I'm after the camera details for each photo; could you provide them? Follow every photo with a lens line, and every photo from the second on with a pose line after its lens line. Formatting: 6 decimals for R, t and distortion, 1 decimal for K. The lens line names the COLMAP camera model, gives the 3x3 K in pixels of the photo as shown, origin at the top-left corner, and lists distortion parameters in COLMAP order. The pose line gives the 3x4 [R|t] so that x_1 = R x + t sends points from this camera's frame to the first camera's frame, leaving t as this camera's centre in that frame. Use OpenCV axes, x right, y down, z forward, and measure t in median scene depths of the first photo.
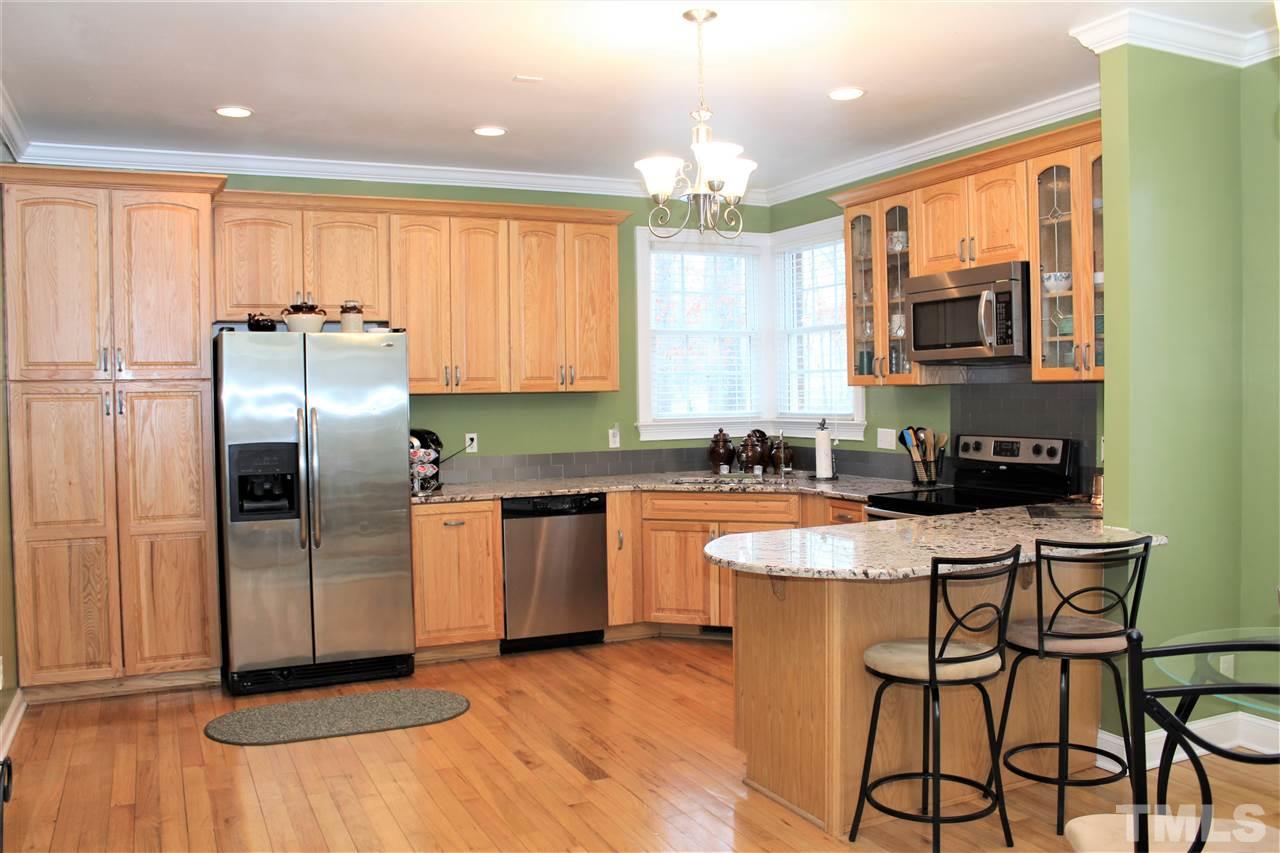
lens RADIAL K [[1107.6, 0, 651.5], [0, 1107.6, 423.3], [0, 0, 1]] dist [-0.160145, 0.144020]
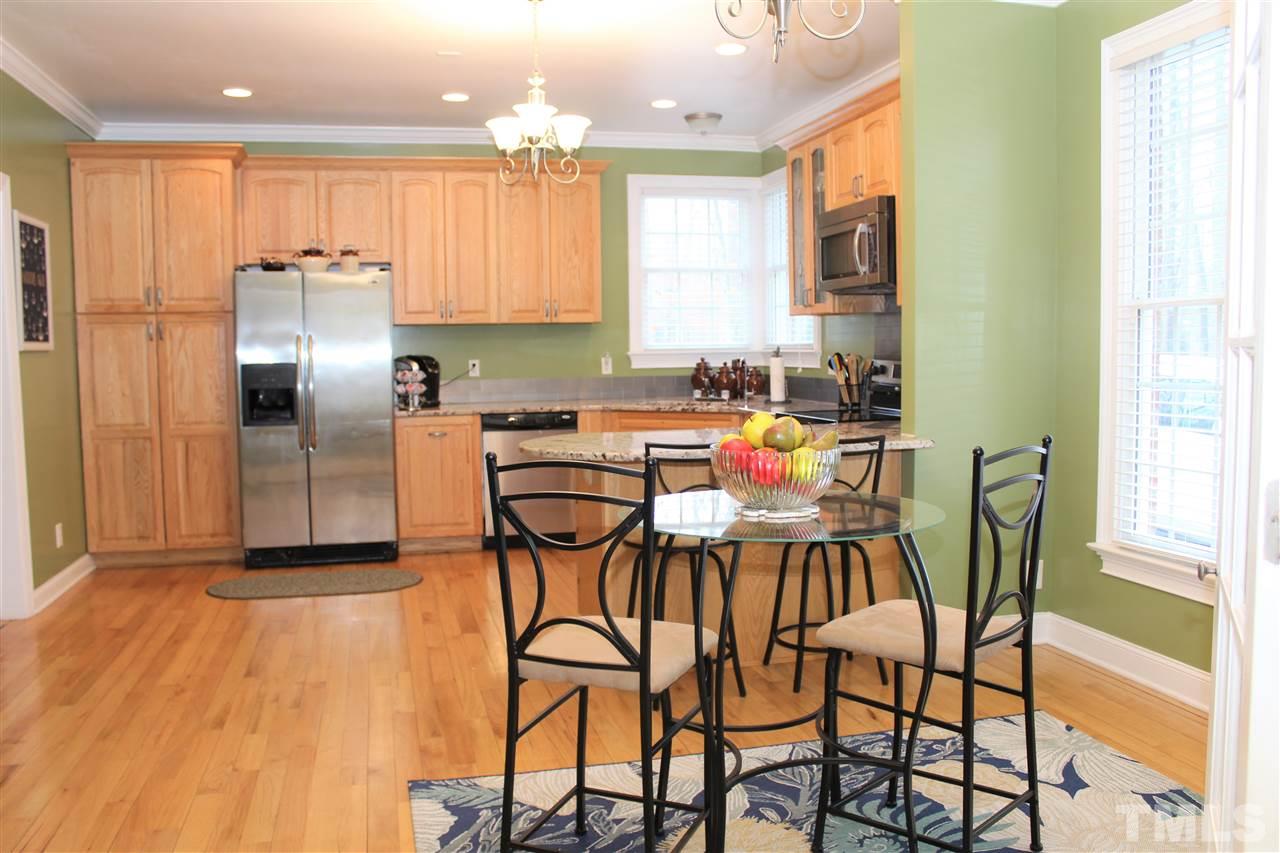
lens RADIAL K [[1107.6, 0, 629.1], [0, 1107.6, 426.7], [0, 0, 1]] dist [-0.160145, 0.144020]
pose [[0.977961, 0.016600, -0.208127, 0.275709], [-0.006676, 0.998811, 0.048296, 0.025904], [0.208682, -0.045842, 0.976909, -0.109131]]
